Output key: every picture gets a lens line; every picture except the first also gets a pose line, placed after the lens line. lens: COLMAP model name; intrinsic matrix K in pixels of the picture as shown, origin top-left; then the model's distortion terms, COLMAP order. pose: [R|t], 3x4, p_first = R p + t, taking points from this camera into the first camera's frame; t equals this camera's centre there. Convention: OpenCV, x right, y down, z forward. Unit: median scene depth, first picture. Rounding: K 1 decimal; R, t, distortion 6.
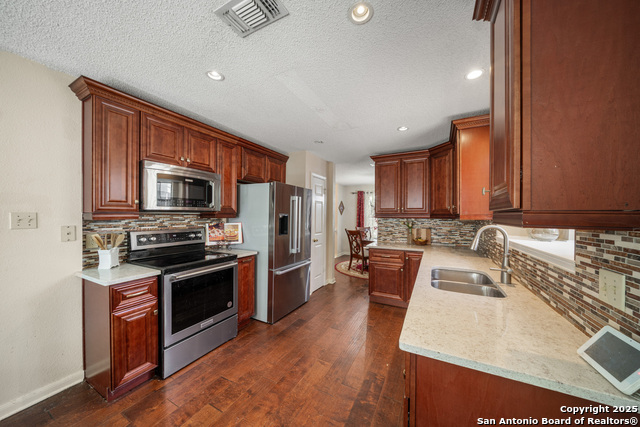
lens RADIAL K [[220.2, 0, 318.6], [0, 220.2, 216.0], [0, 0, 1]] dist [-0.001412, -0.000080]
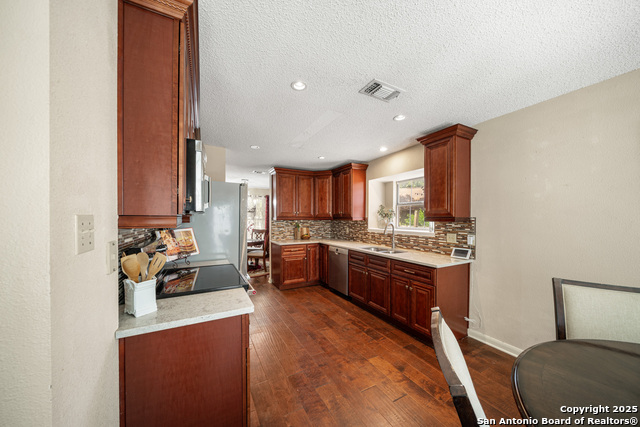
lens RADIAL K [[220.2, 0, 319.1], [0, 220.2, 217.8], [0, 0, 1]] dist [-0.001412, -0.000080]
pose [[0.559448, -0.002246, 0.828862, -1.009749], [0.000735, 0.999997, 0.002213, -0.008866], [-0.828865, -0.000629, 0.559448, 0.257950]]
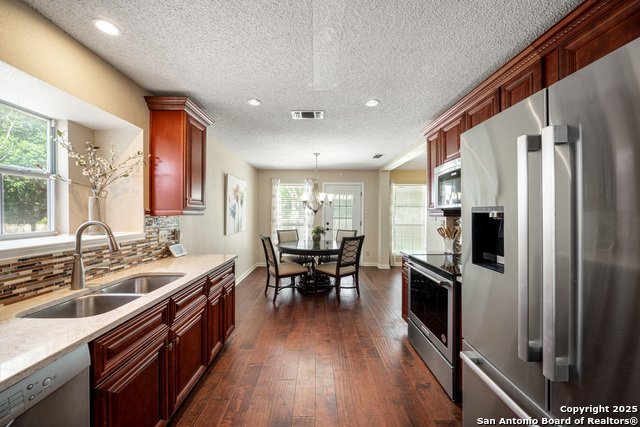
lens RADIAL K [[220.2, 0, 317.8], [0, 220.2, 217.2], [0, 0, 1]] dist [-0.001412, -0.000080]
pose [[-0.866492, -0.015402, -0.498954, 0.339219], [-0.011014, 0.999870, -0.011736, 0.028362], [0.499070, -0.004674, -0.866549, 1.512728]]
